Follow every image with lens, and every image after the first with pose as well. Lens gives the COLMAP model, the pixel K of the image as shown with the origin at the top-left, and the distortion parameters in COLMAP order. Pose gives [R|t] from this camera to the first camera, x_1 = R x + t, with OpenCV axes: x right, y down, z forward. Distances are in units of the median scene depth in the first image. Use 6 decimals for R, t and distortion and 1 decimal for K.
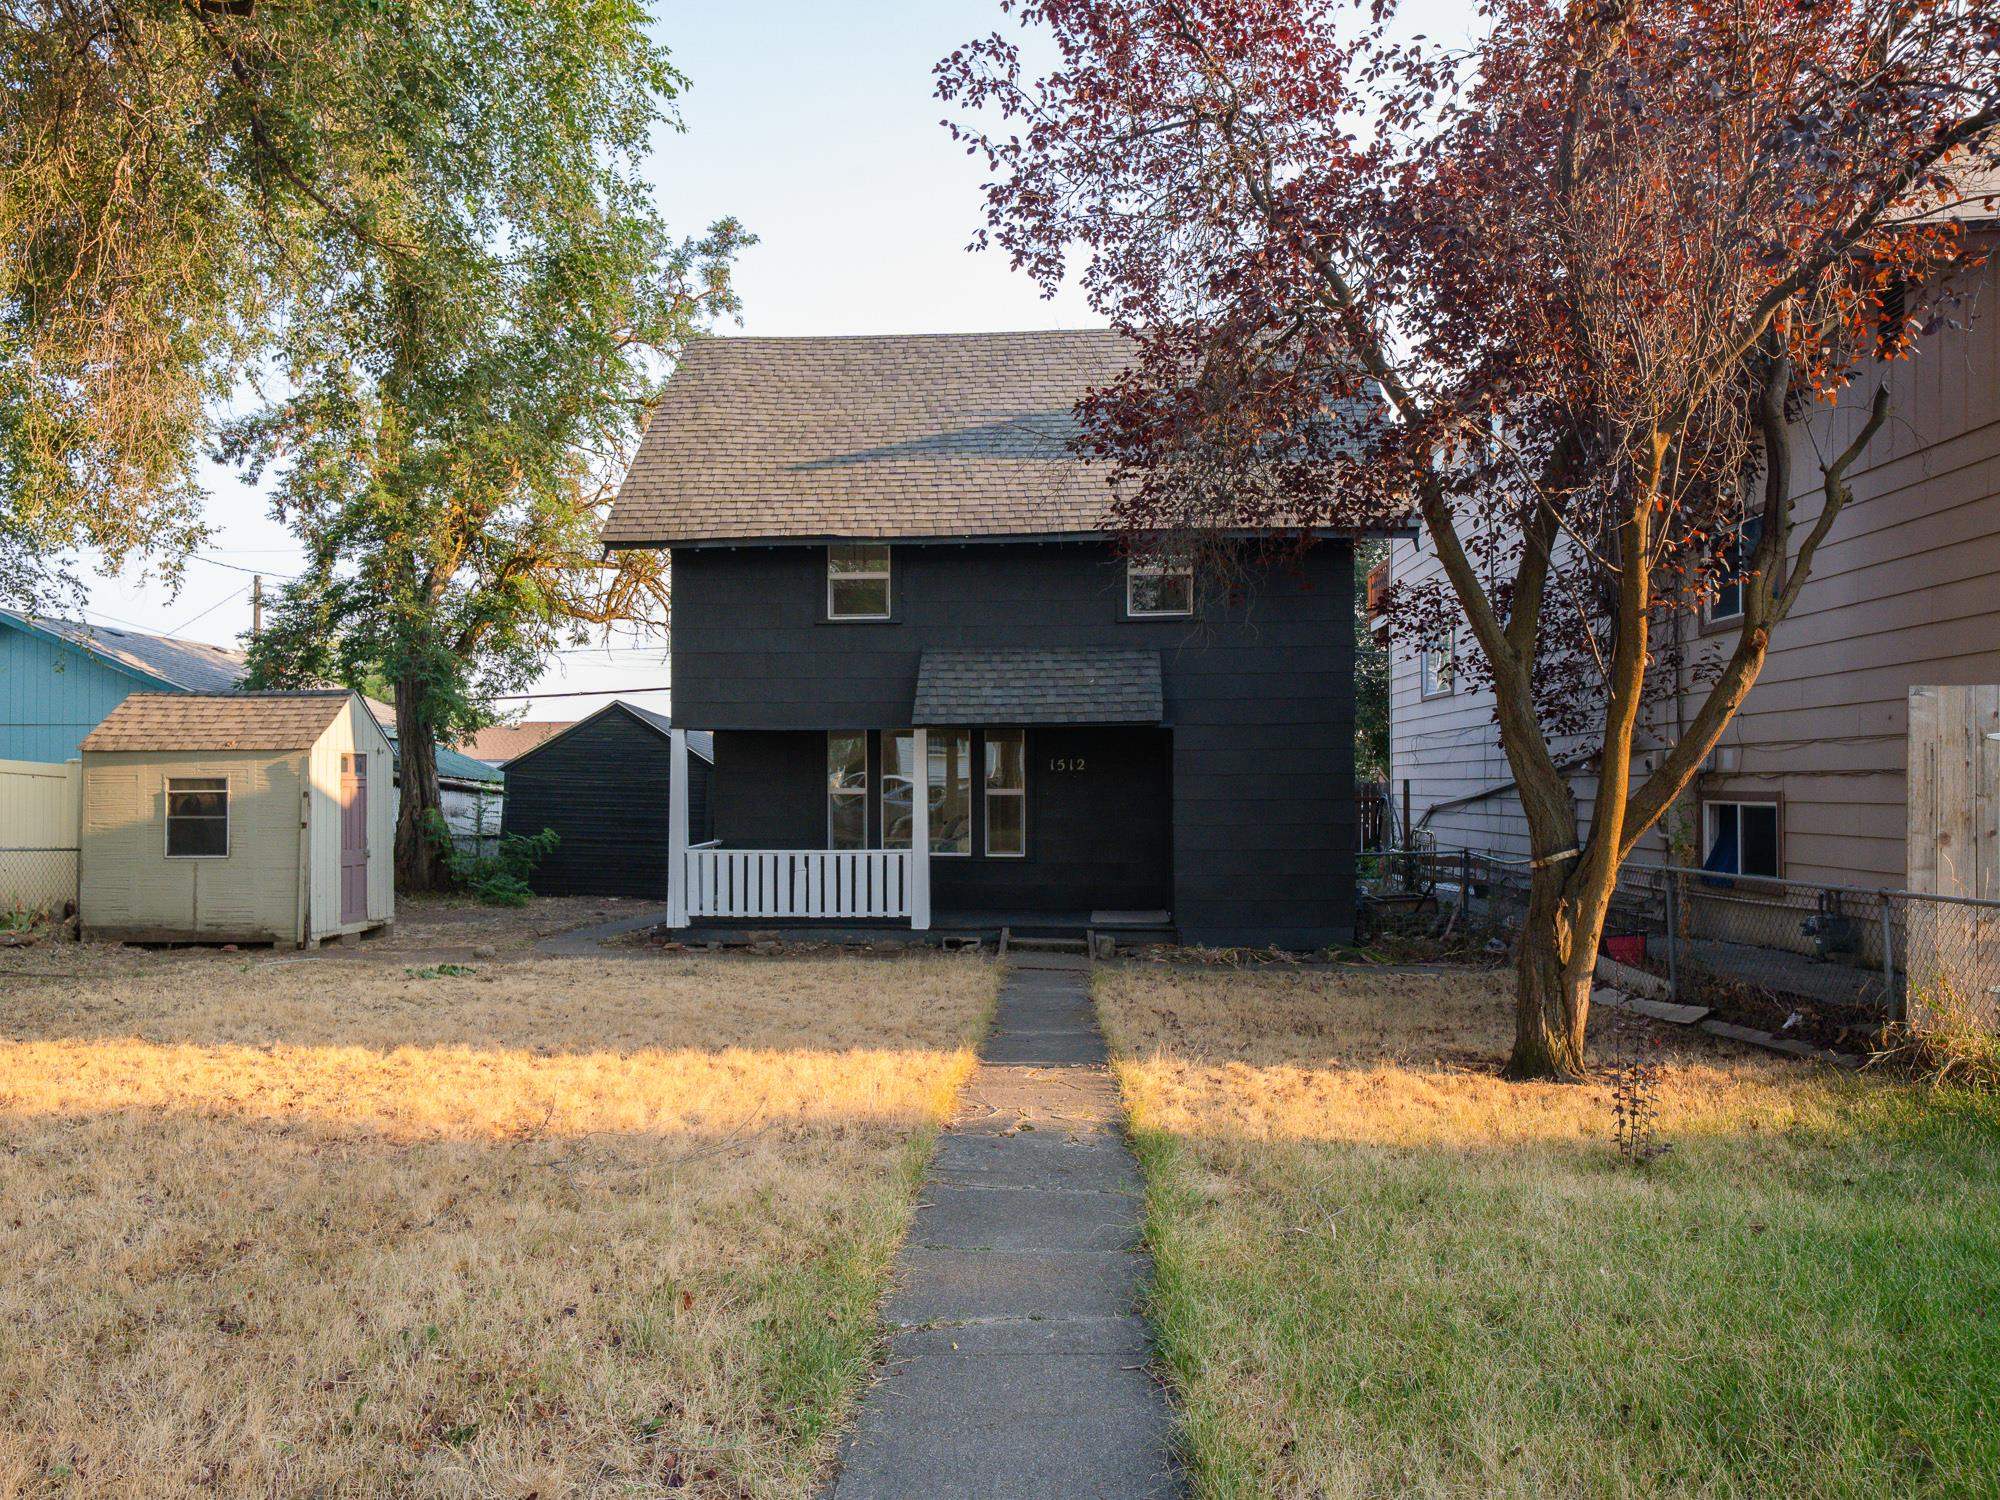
lens RADIAL K [[1494.2, 0, 971.7], [0, 1494.2, 769.6], [0, 0, 1]] dist [0.026457, -0.003970]
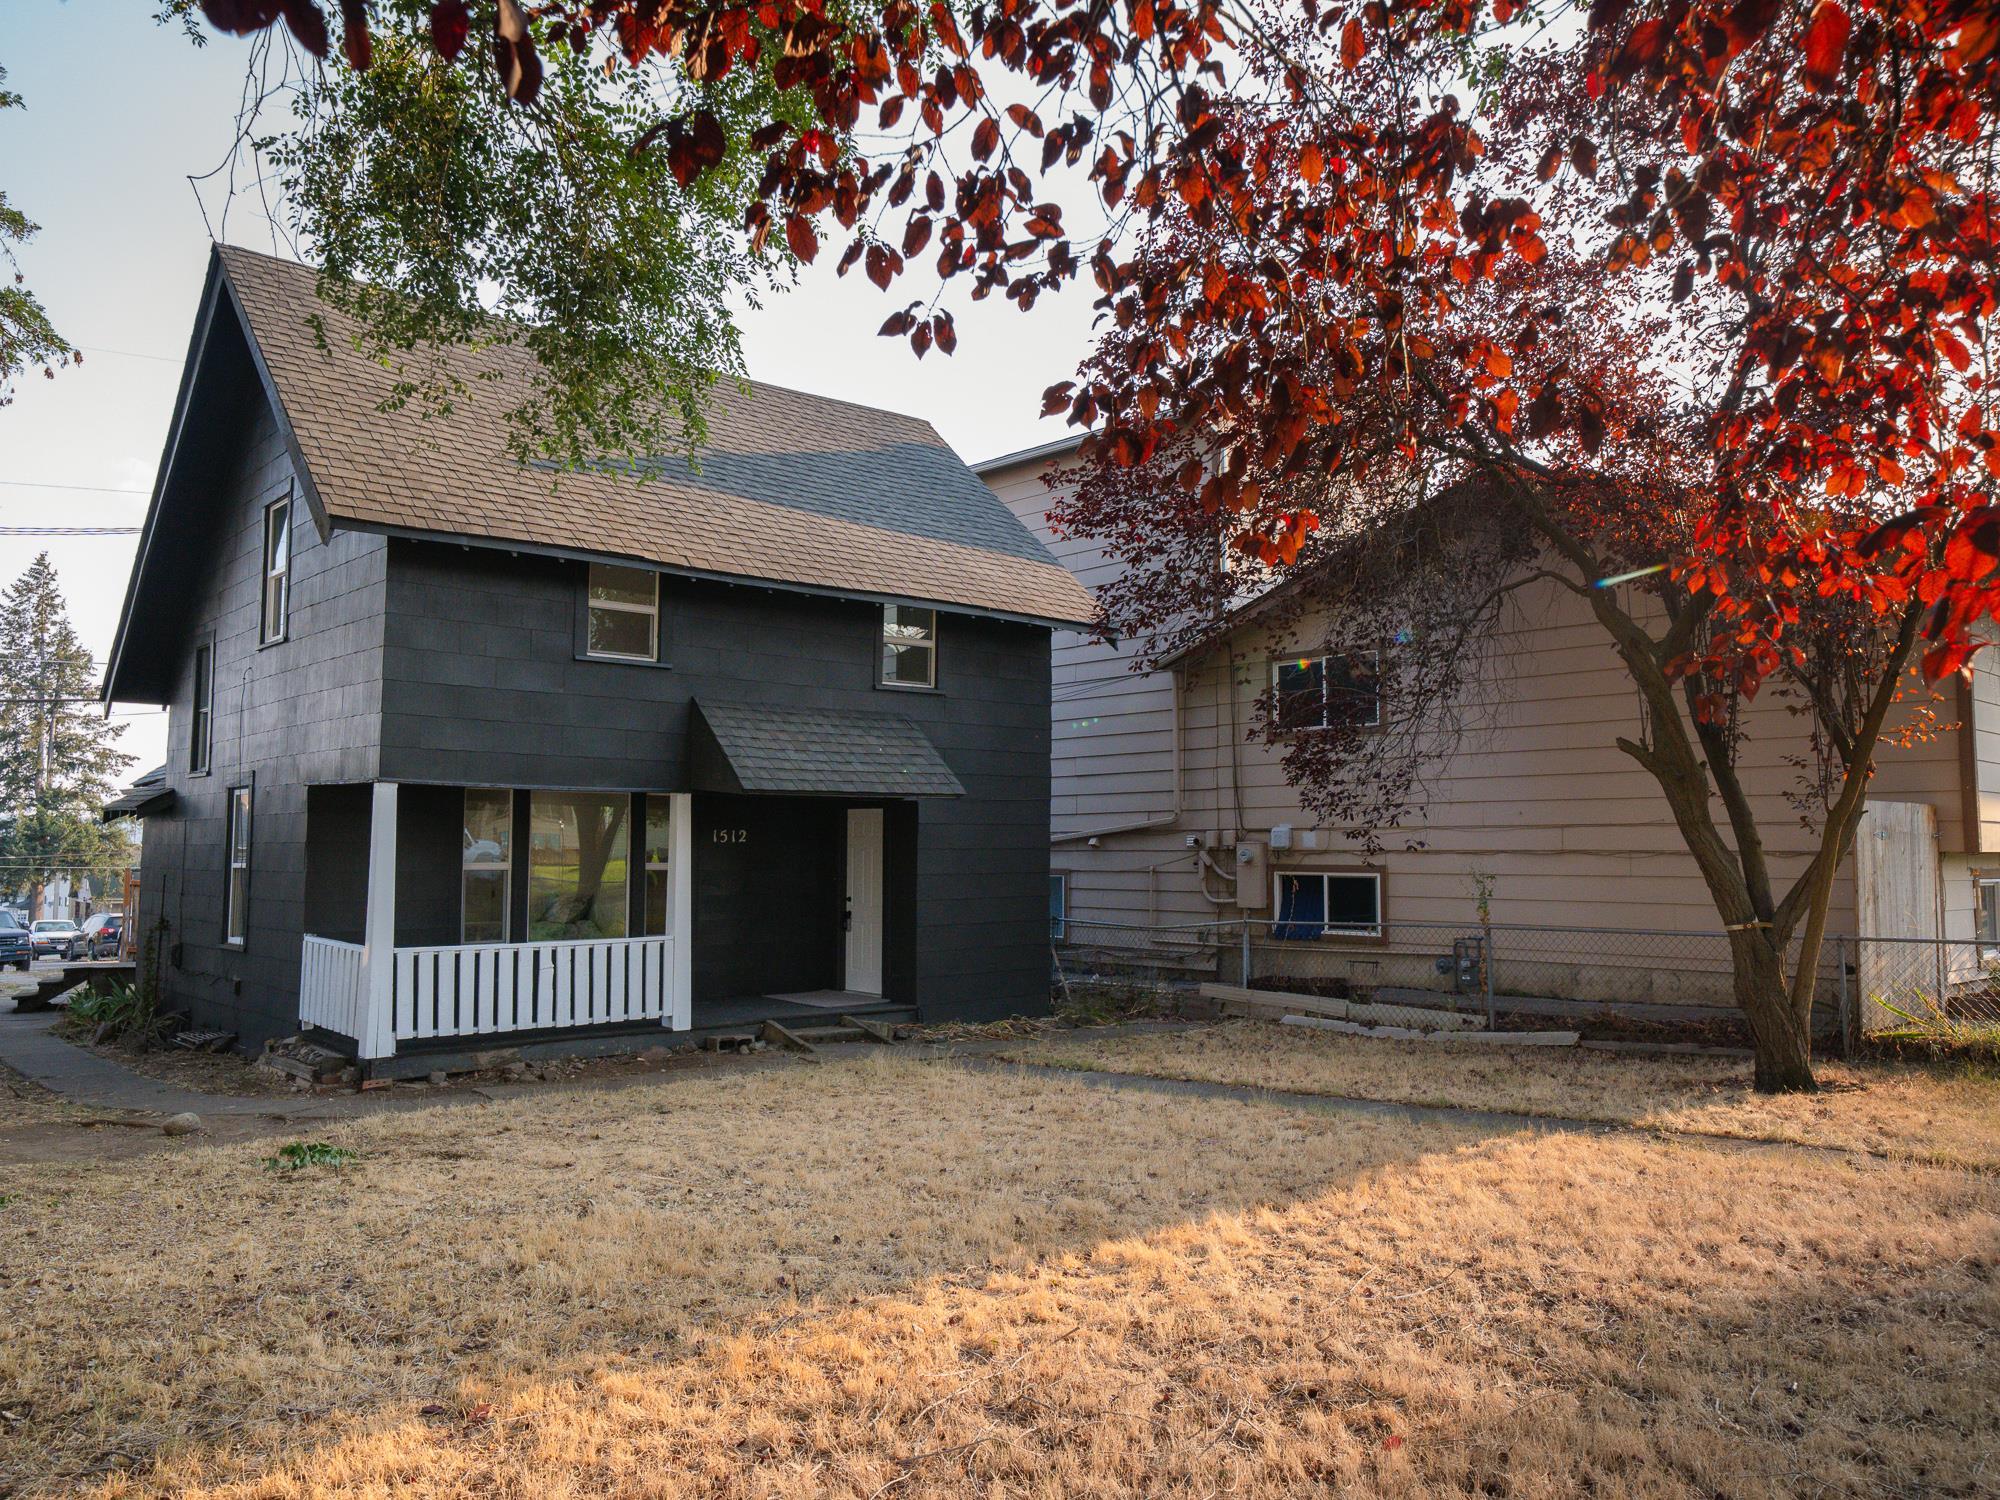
lens RADIAL K [[1452.0, 0, 1000.0], [0, 1452.0, 750.0], [0, 0, 1]] dist [0.025015, 0.001598]
pose [[0.691146, 0.054603, 0.720649, -0.523897], [-0.011660, 0.997855, -0.064424, -0.000581], [-0.722621, 0.036123, 0.690300, 0.302743]]
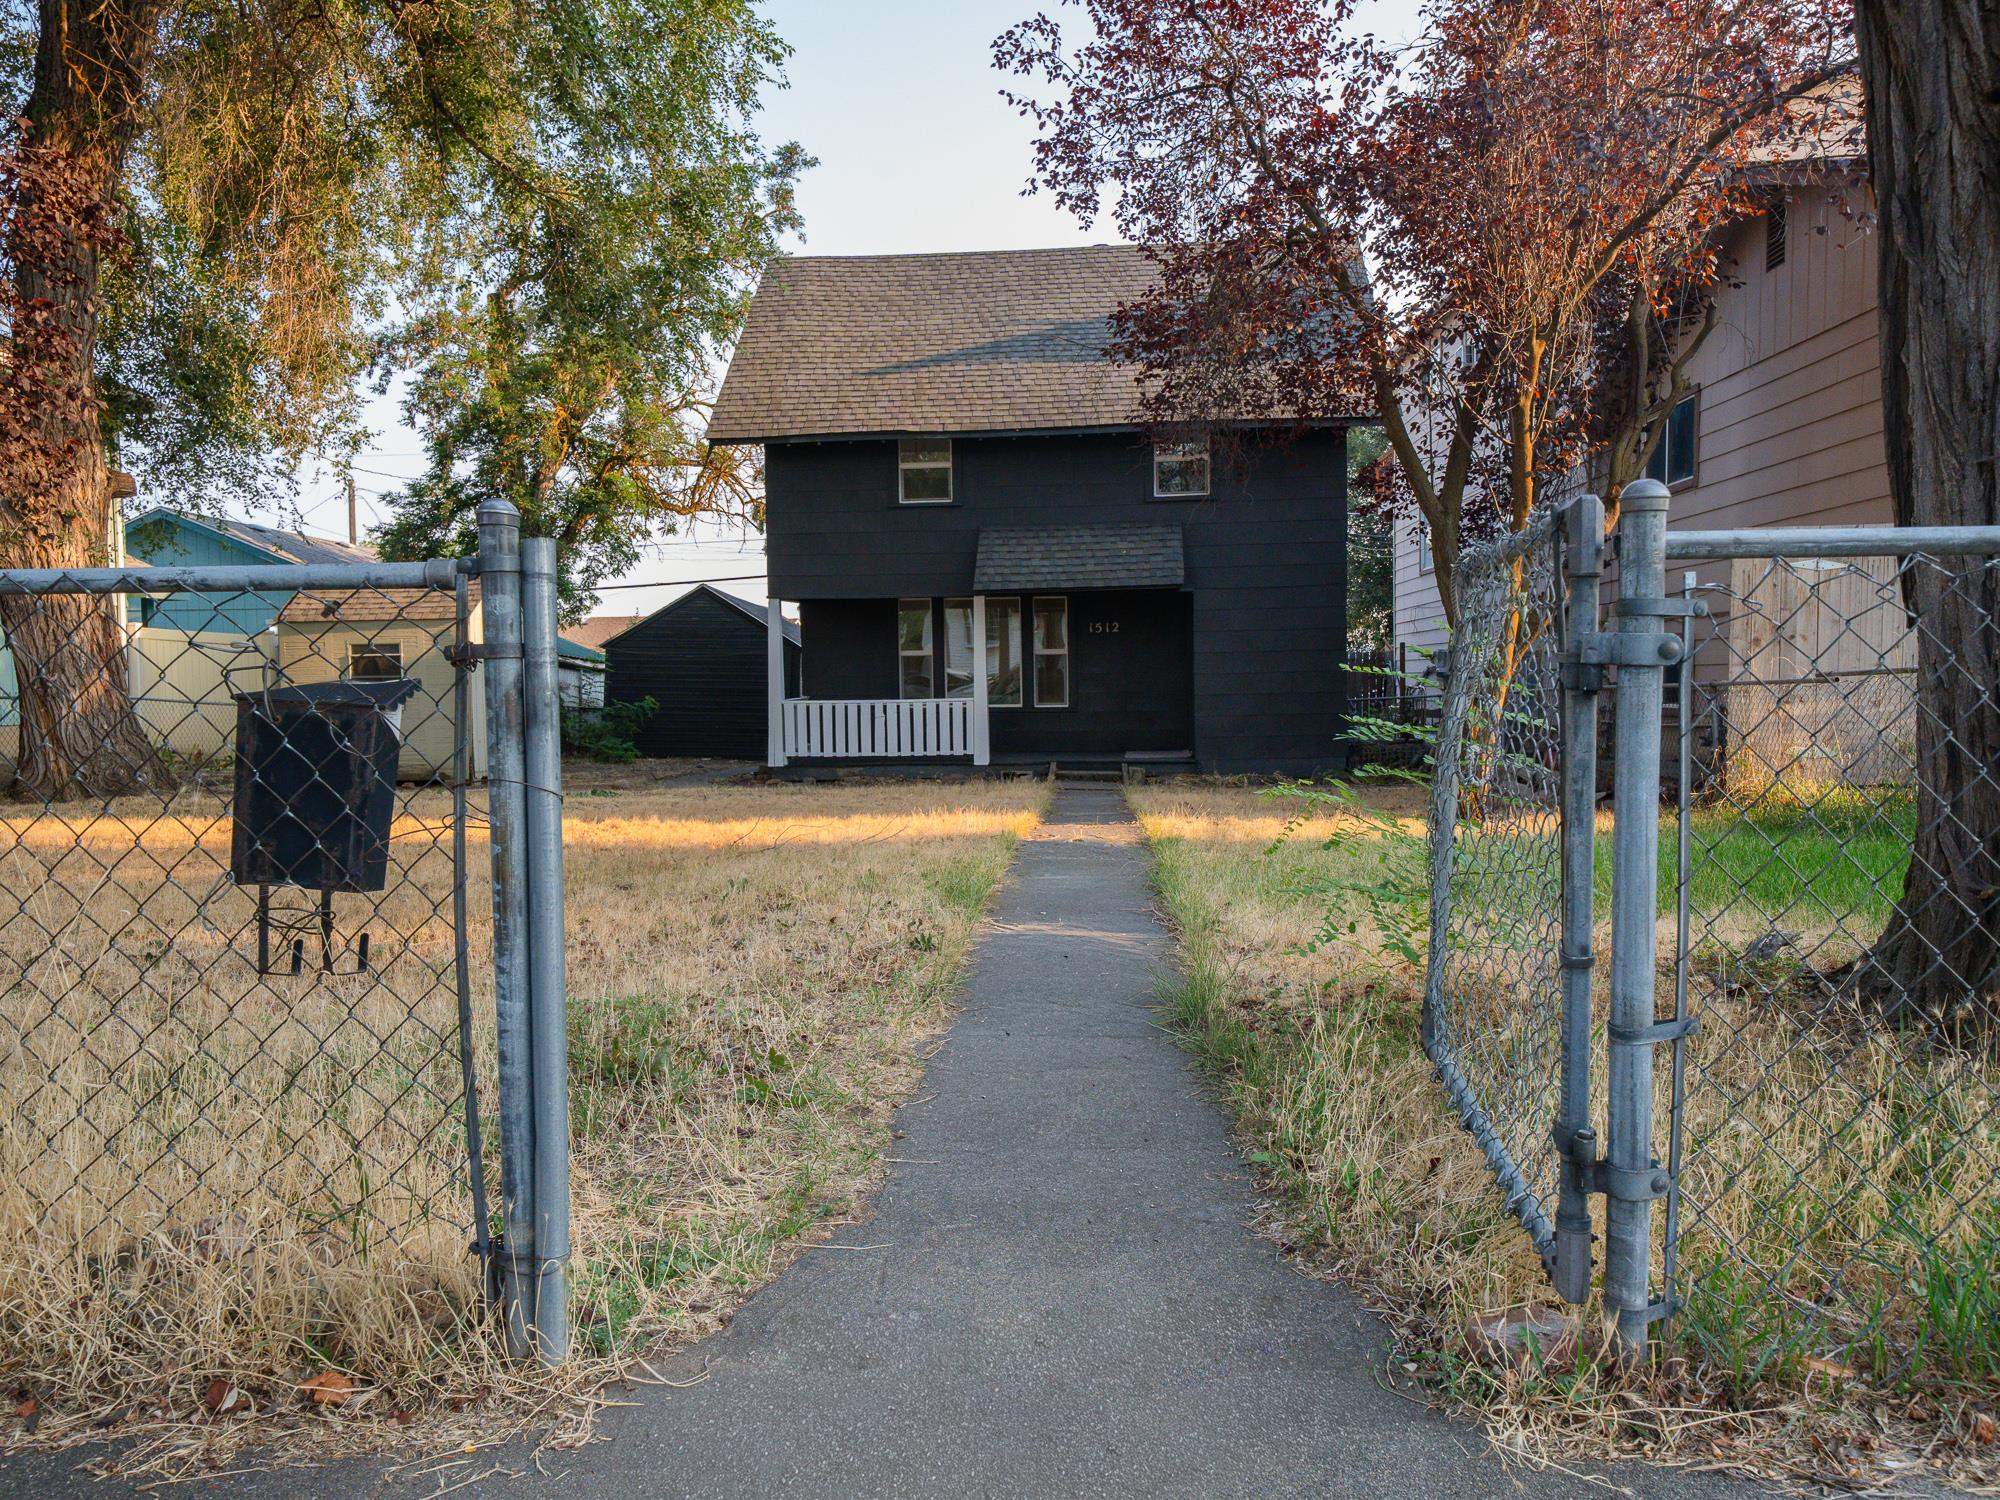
lens RADIAL K [[1452.0, 0, 1000.0], [0, 1452.0, 750.0], [0, 0, 1]] dist [0.025015, 0.001598]
pose [[0.999896, -0.012136, -0.007747, -0.010900], [0.012562, 0.998258, 0.057648, 0.029114], [0.007034, -0.057739, 0.998307, -0.156065]]
